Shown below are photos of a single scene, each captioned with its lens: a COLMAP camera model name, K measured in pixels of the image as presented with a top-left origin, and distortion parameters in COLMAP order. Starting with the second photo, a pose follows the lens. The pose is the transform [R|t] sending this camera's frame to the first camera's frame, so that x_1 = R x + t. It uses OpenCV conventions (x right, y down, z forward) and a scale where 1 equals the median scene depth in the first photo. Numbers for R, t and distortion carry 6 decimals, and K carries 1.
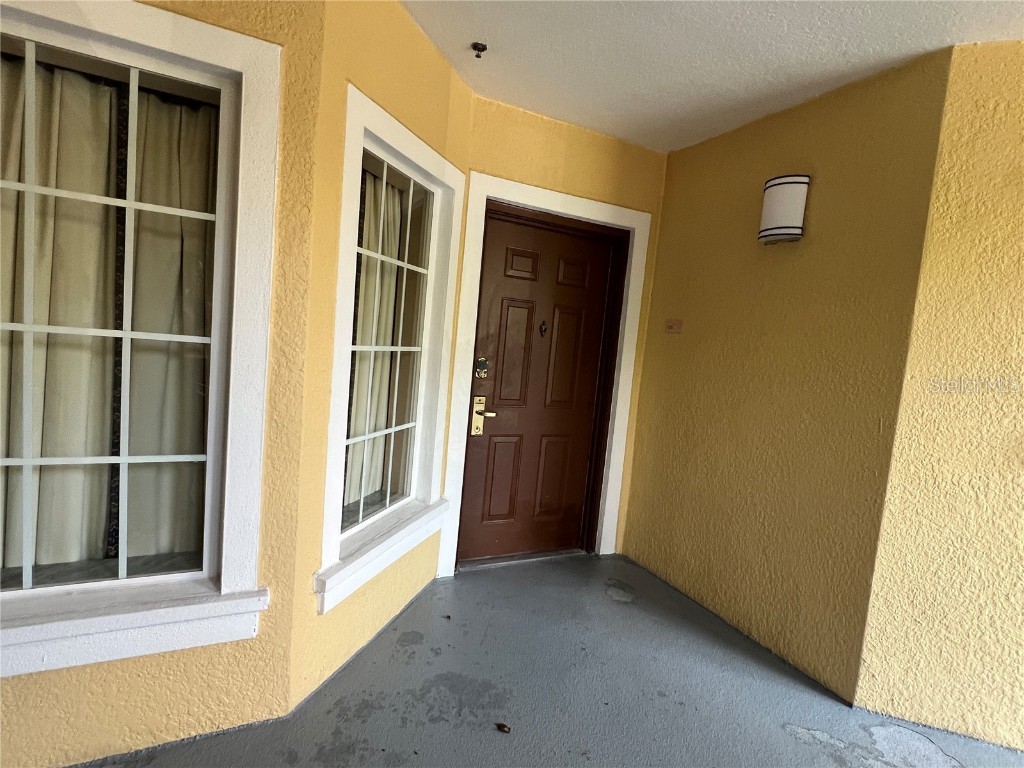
lens RADIAL K [[523.0, 0, 512.0], [0, 523.0, 384.0], [0, 0, 1]] dist [0.000990, -0.002215]
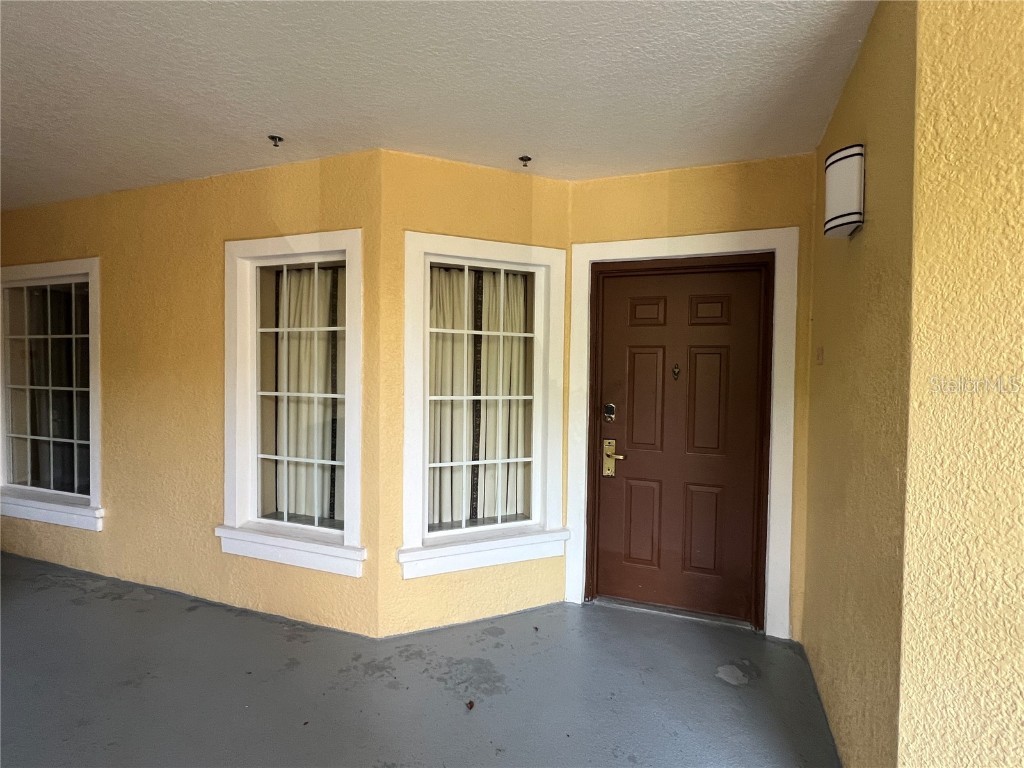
lens RADIAL K [[523.0, 0, 512.0], [0, 523.0, 384.0], [0, 0, 1]] dist [0.000990, -0.002215]
pose [[0.673600, -0.063797, -0.736338, 0.891558], [-0.019302, 0.994409, -0.103814, 0.038752], [0.738844, 0.084141, 0.668602, 0.181046]]
